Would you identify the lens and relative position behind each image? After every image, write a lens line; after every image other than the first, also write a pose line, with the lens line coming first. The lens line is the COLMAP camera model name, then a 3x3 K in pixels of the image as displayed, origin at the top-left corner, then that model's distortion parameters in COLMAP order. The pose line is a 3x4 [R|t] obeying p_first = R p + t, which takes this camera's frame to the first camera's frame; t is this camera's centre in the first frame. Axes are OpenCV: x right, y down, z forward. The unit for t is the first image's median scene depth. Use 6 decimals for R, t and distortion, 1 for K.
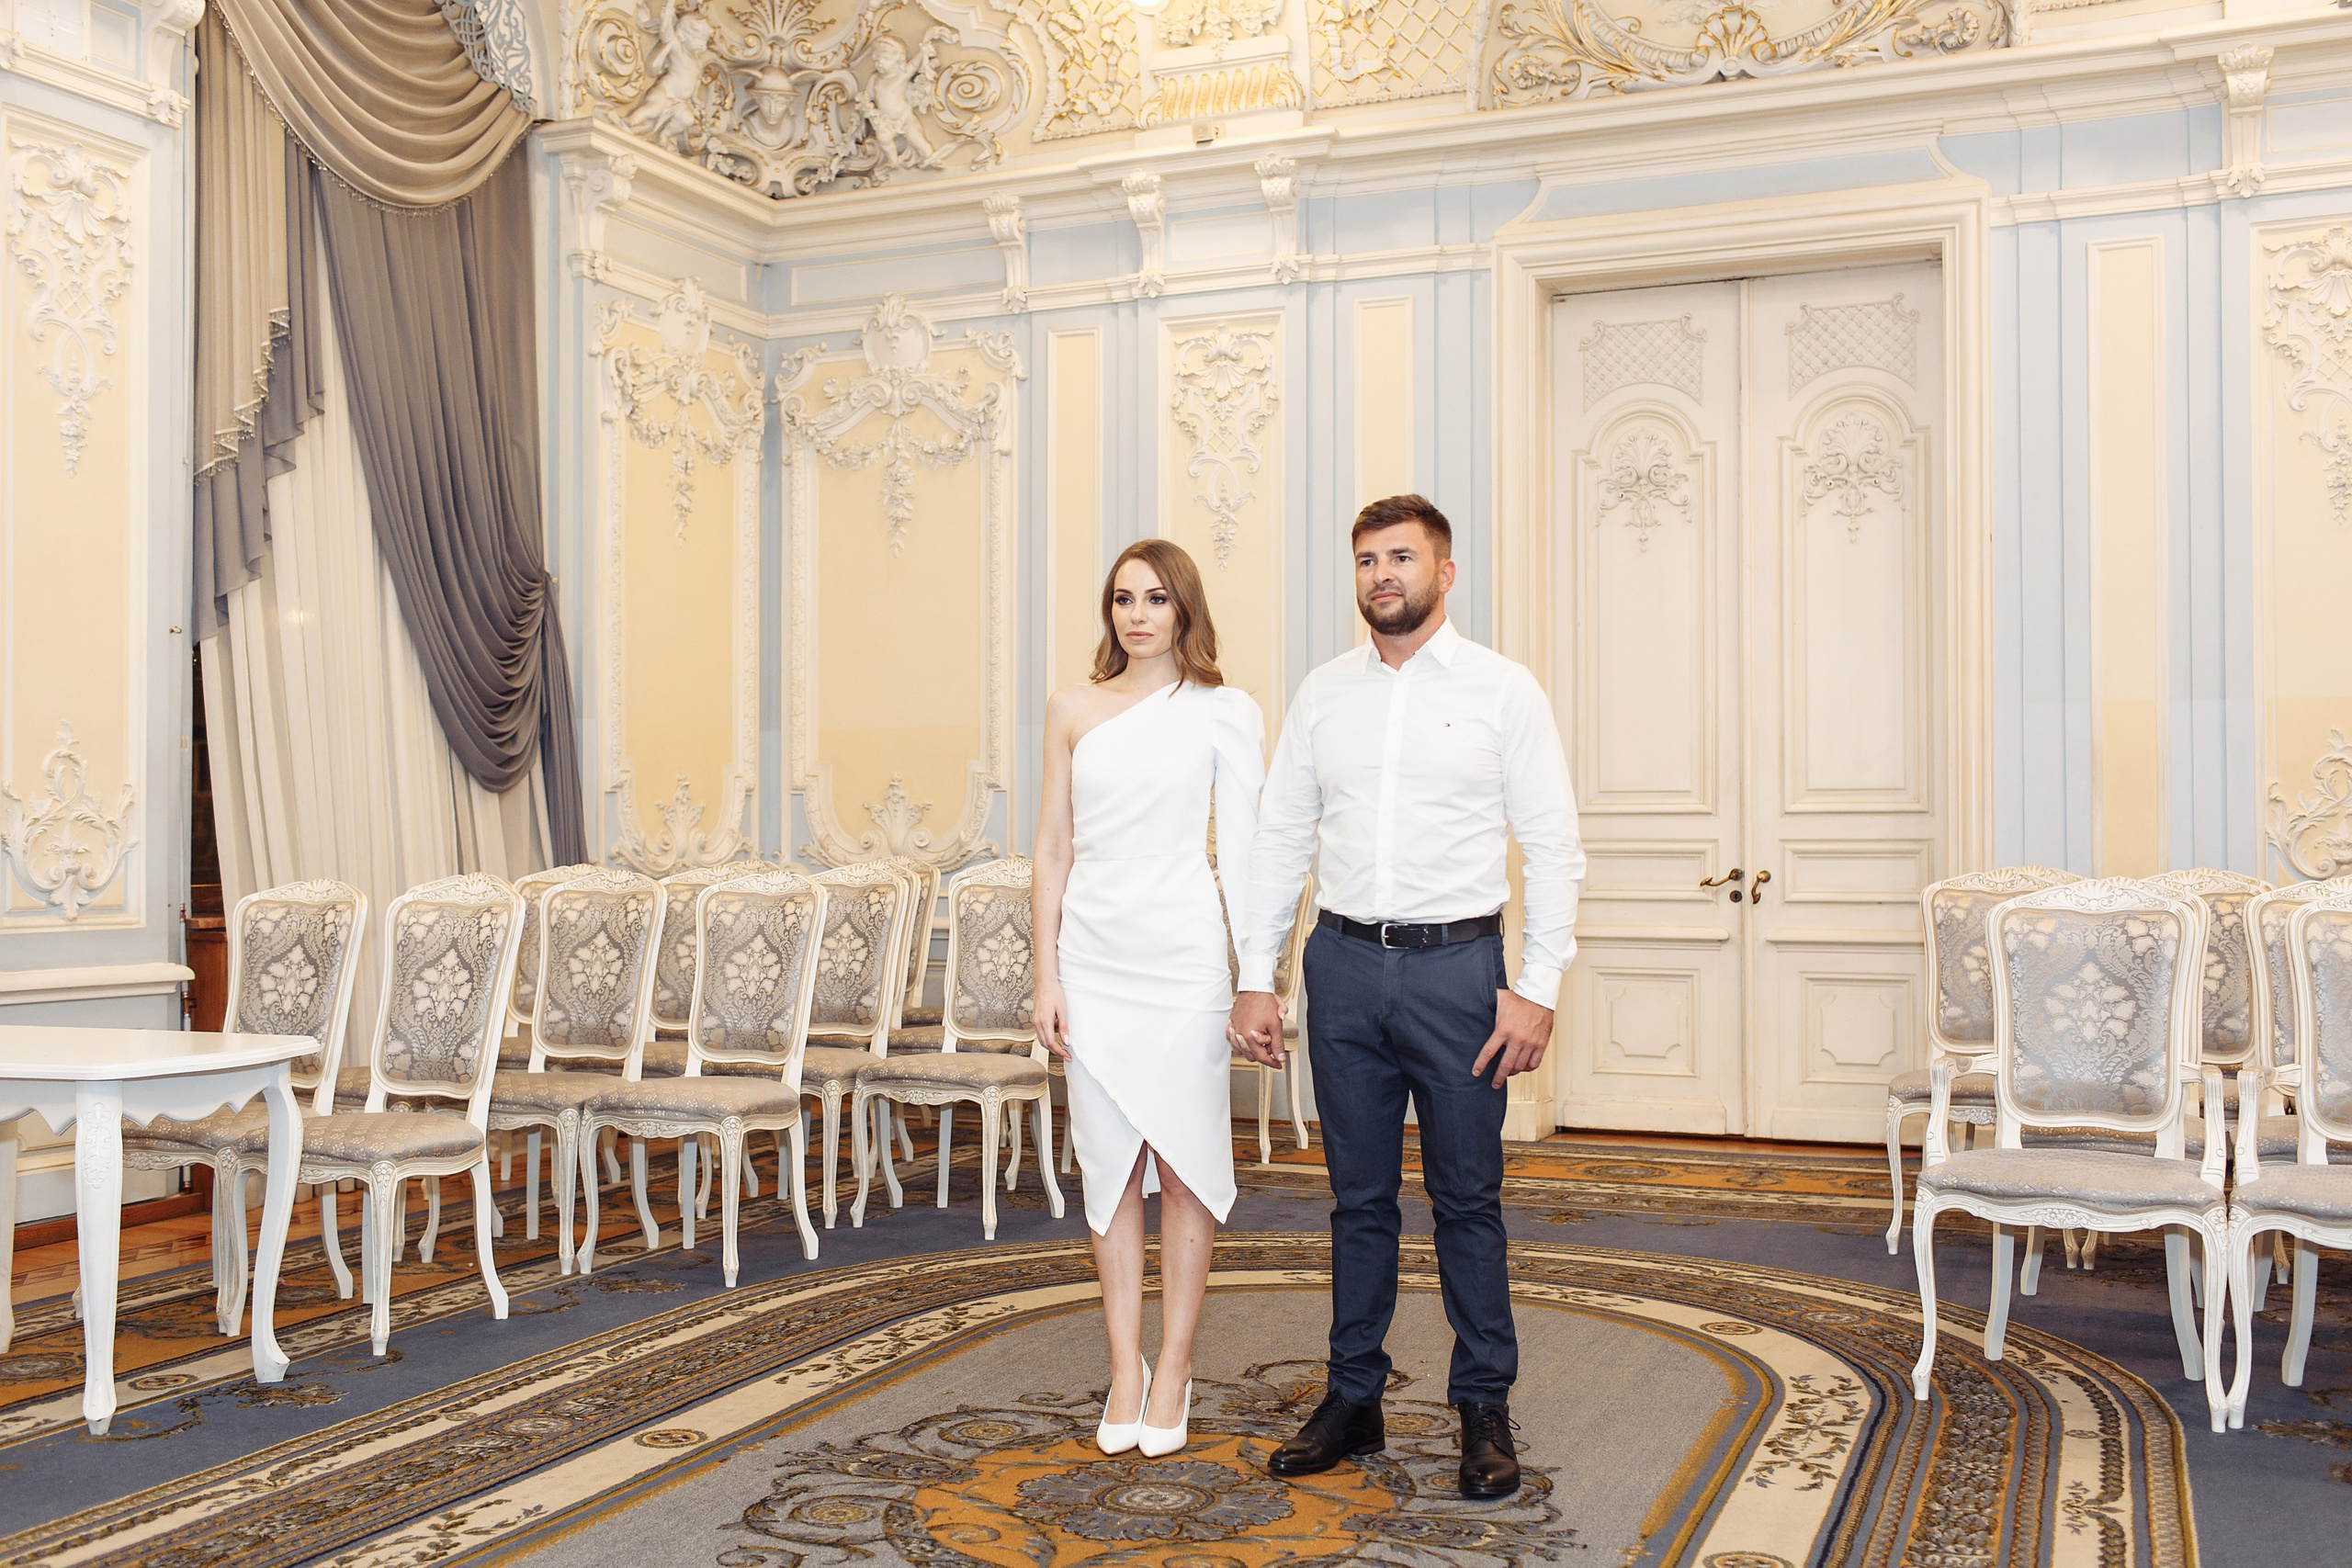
lens RADIAL K [[2429.8, 0, 1163.0], [0, 2429.8, 791.0], [0, 0, 1]] dist [0.009080, 0.000000]
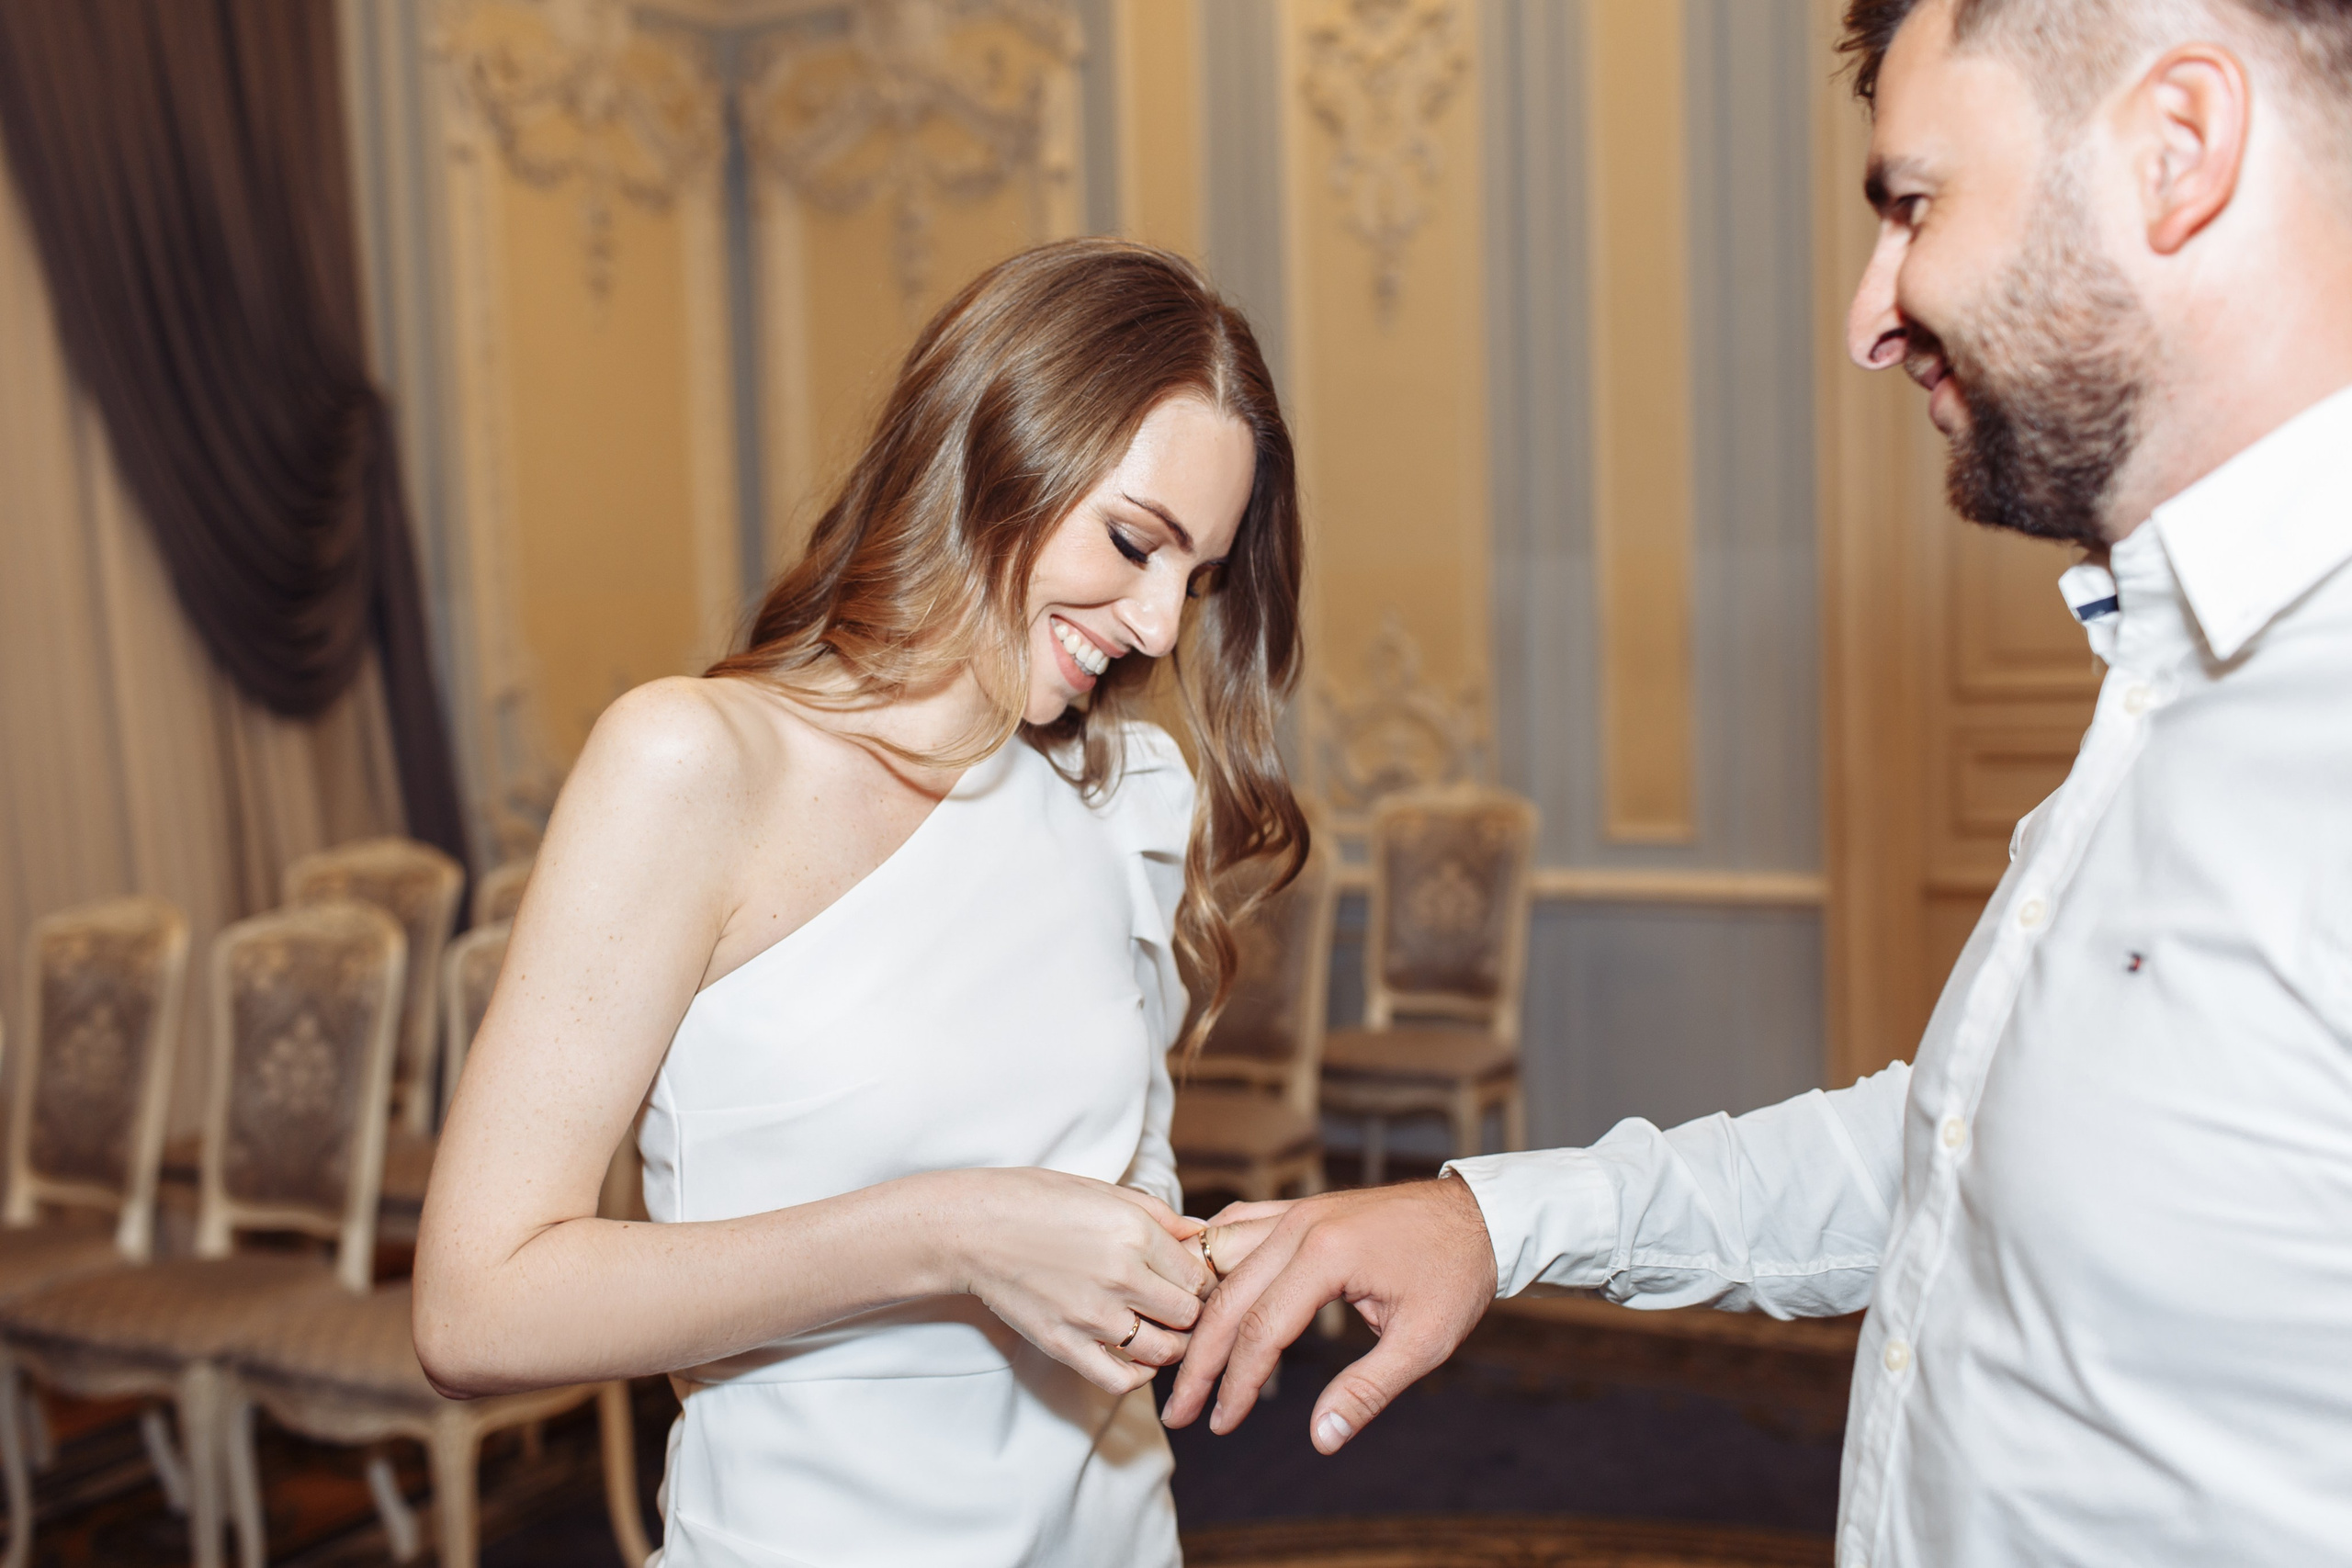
lens RADIAL K [[2429.8, 0, 1179.0], [0, 2429.8, 794.7], [0, 0, 1]] dist [0.009080, 0.000000]
pose [[0.996580, -0.030243, -0.076902, 0.018795], [0.036578, 0.995931, 0.082357, -0.028274], [0.074098, -0.084888, 0.993631, 0.412123]]
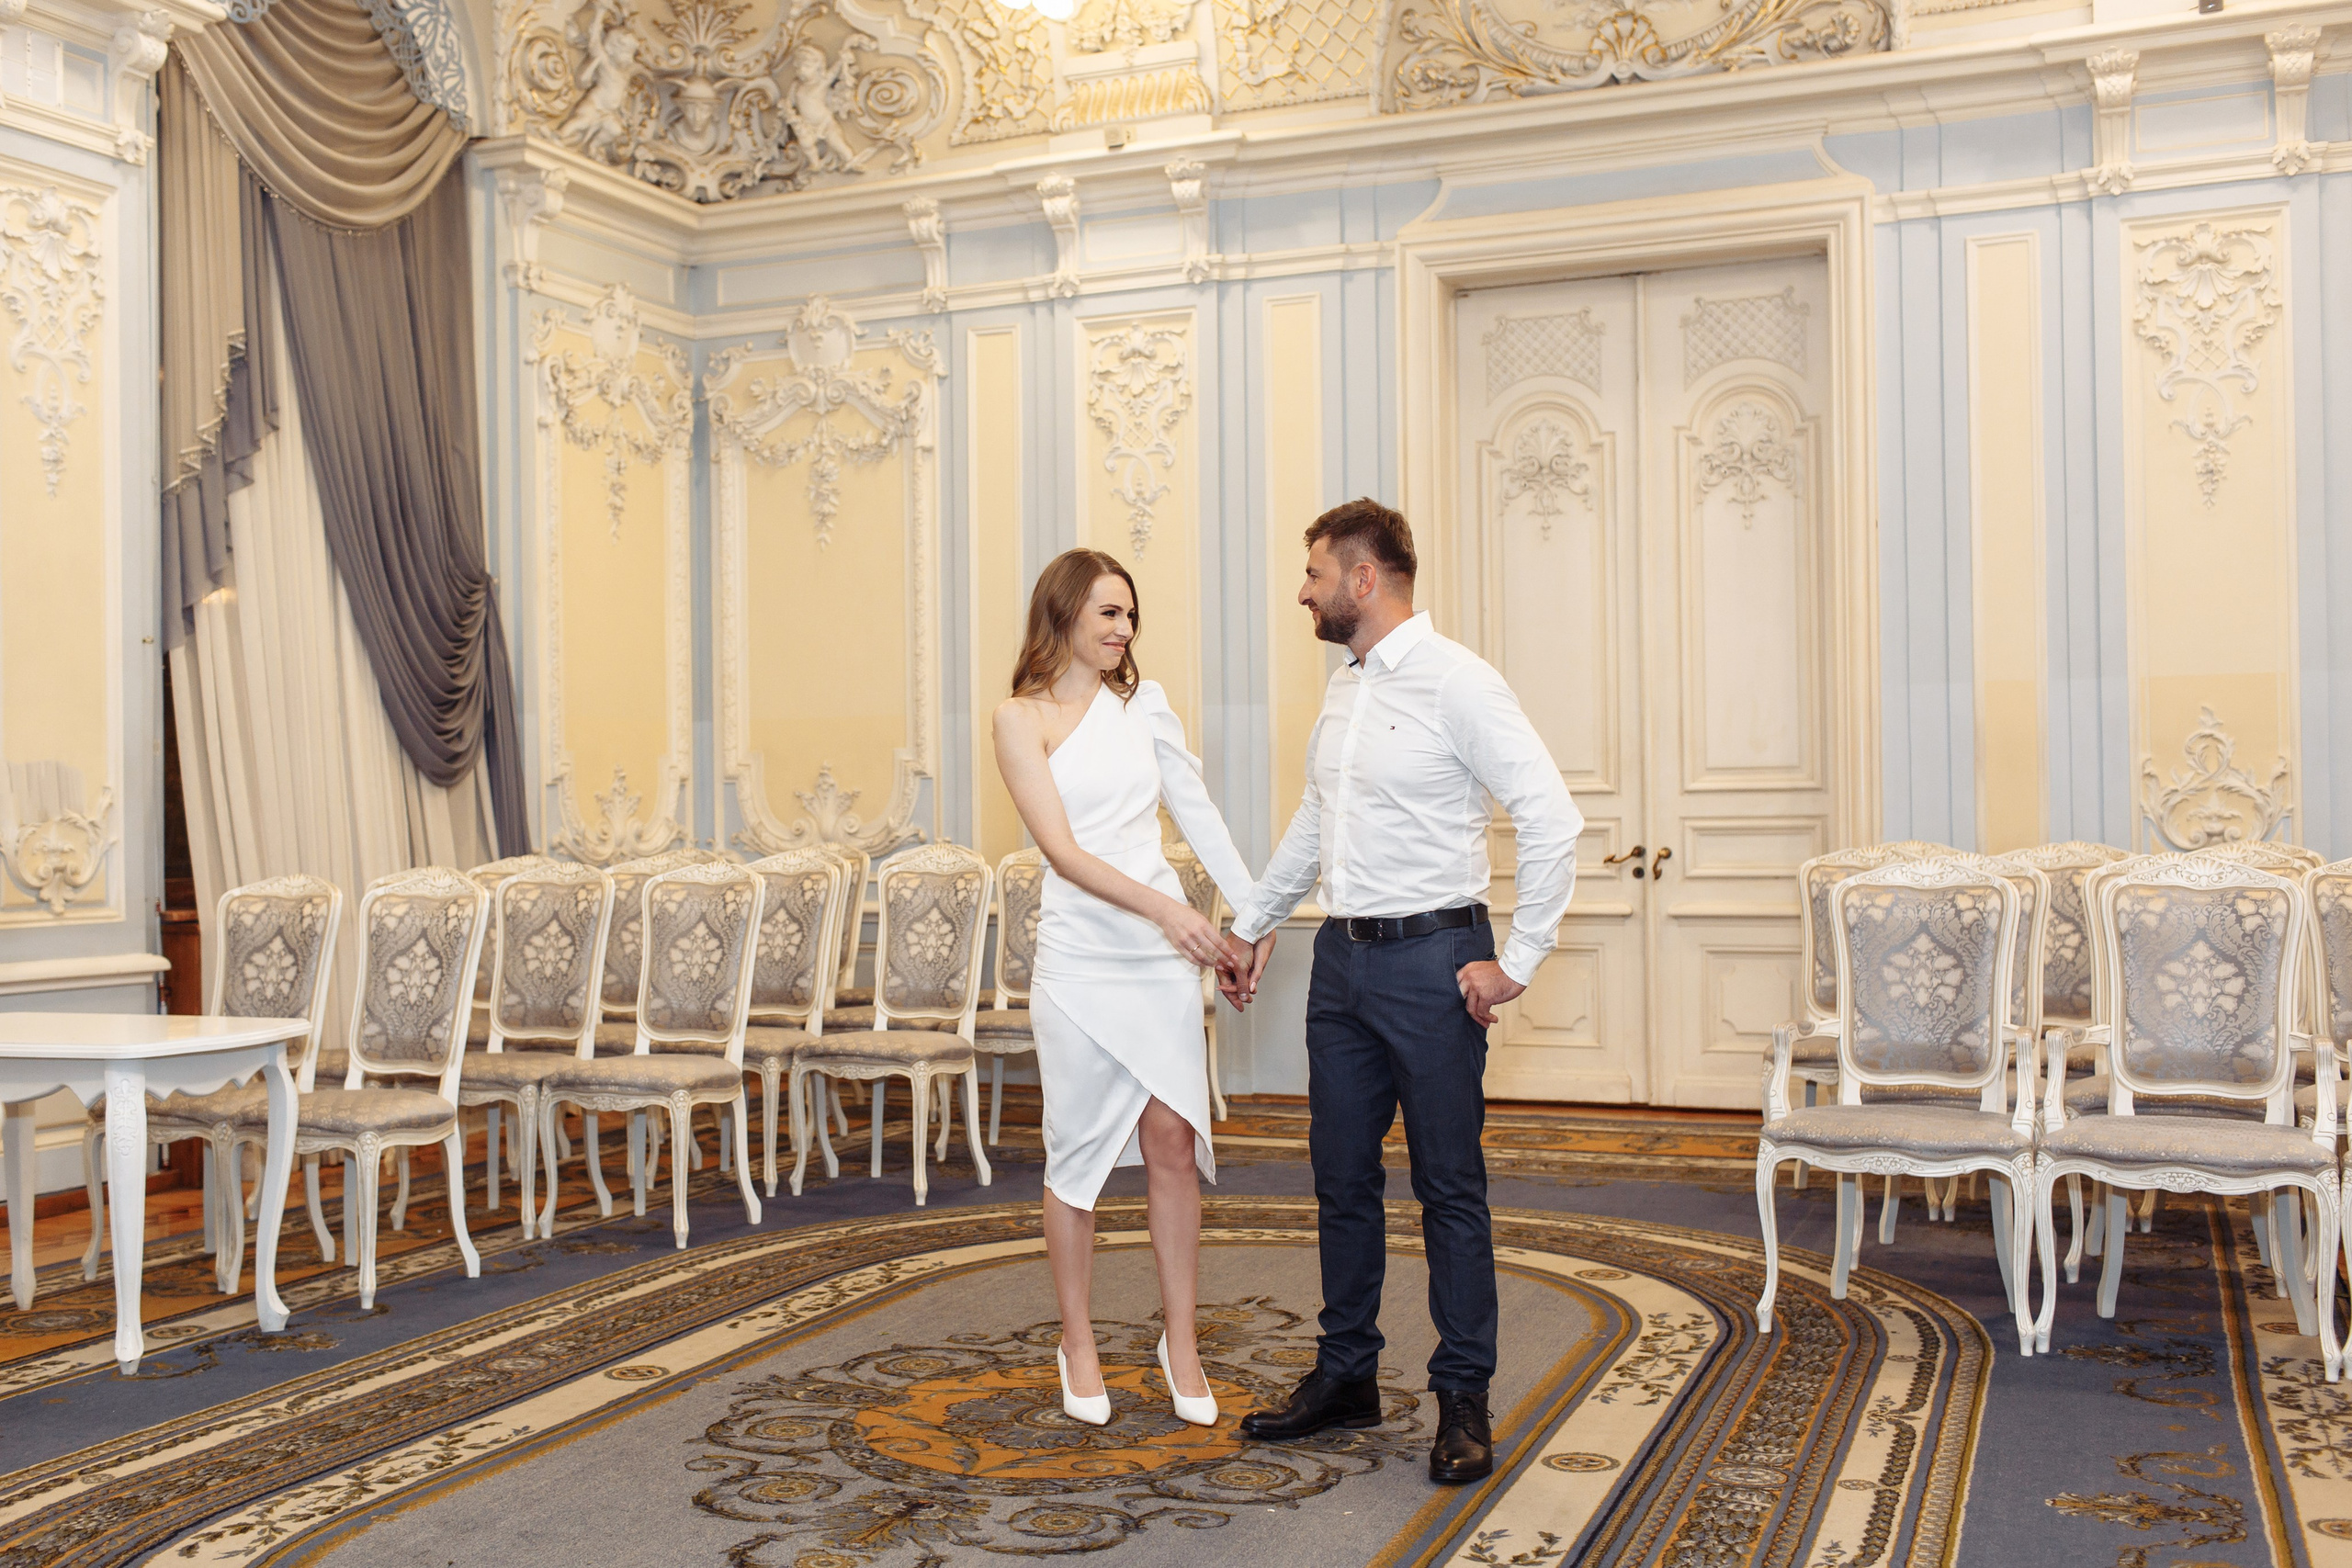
lens RADIAL K [[2429.8, 0, 1092.7], [0, 2429.8, 792.6], [0, 0, 1]] dist [0.009080, 0.000000]
pose [[0.999935, -0.011424, 0.000689, 0.003658], [0.011416, 0.999885, 0.009983, -0.003773], [-0.000803, -0.009974, 0.999950, -0.042454]]
